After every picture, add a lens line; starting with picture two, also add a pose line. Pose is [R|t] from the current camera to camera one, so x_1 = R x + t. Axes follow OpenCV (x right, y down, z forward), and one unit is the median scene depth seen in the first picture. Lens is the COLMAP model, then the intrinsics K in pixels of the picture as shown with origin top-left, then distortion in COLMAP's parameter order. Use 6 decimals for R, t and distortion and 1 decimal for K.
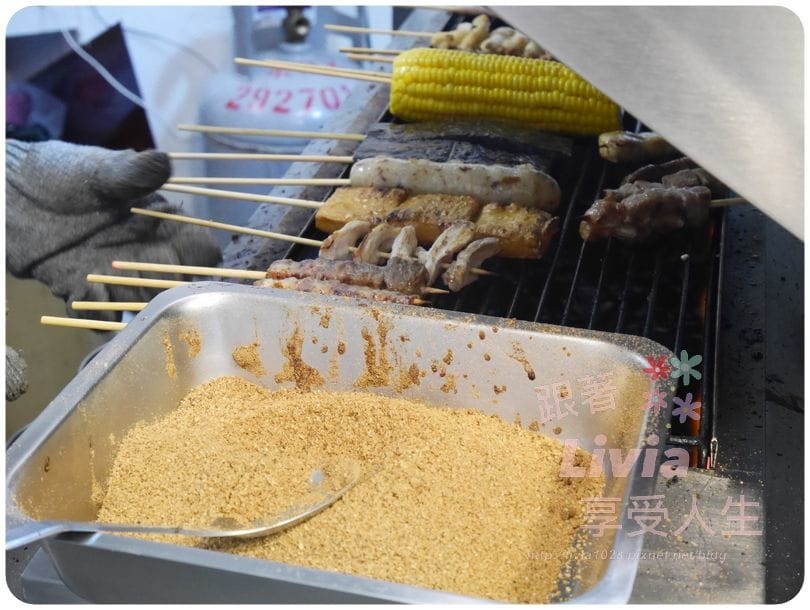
lens RADIAL K [[1480.9, 0, 408.0], [0, 1480.9, 307.6], [0, 0, 1]] dist [0.011495, 0.000000]
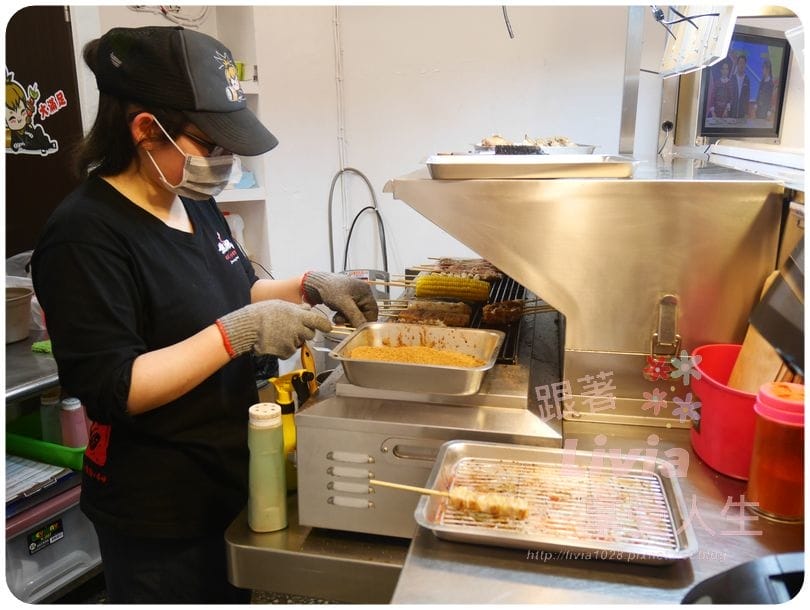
lens RADIAL K [[749.5, 0, 402.9], [0, 749.5, 306.7], [0, 0, 1]] dist [0.005289, 0.000000]
pose [[0.999769, -0.010921, 0.018503, -0.084966], [0.014665, 0.976249, -0.216156, 0.287309], [-0.015703, 0.216378, 0.976183, -0.663626]]
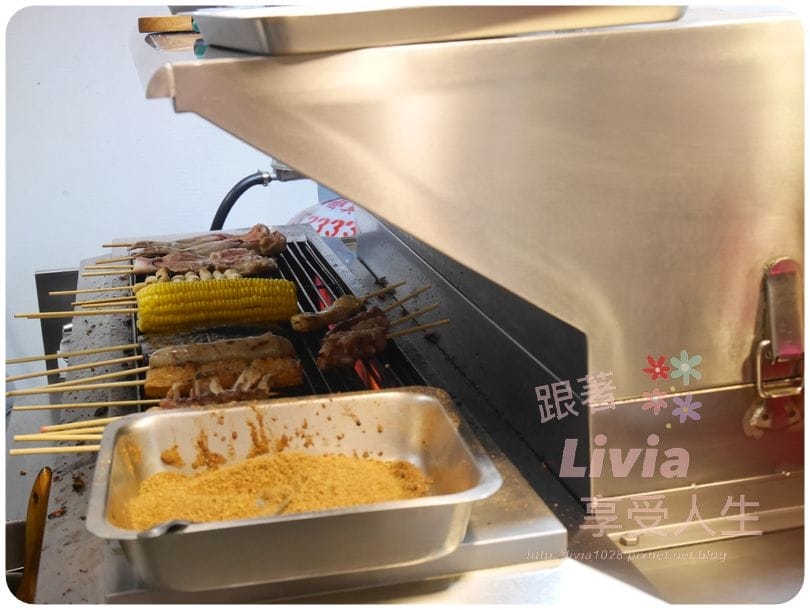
lens RADIAL K [[1236.3, 0, 405.1], [0, 1236.3, 303.6], [0, 0, 1]] dist [0.001022, 0.000000]
pose [[0.906302, -0.155993, 0.392788, -0.302775], [0.235937, 0.957830, -0.163997, 0.122619], [-0.350641, 0.241305, 0.904888, -0.217042]]
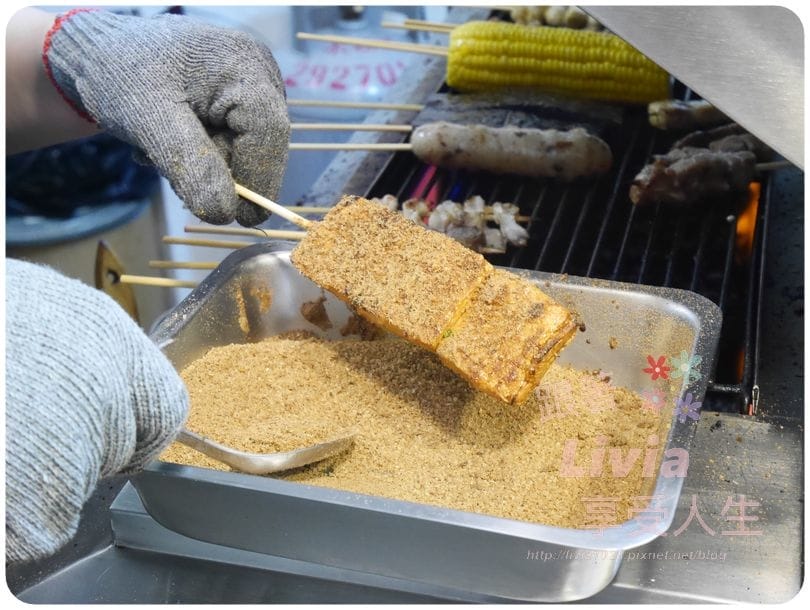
lens RADIAL K [[1480.9, 0, 400.4], [0, 1480.9, 303.5], [0, 0, 1]] dist [0.011495, 0.000000]
pose [[0.999145, -0.000815, -0.041337, -0.002297], [0.001287, 0.999934, 0.011383, 0.012802], [0.041325, -0.011427, 0.999080, -0.049837]]
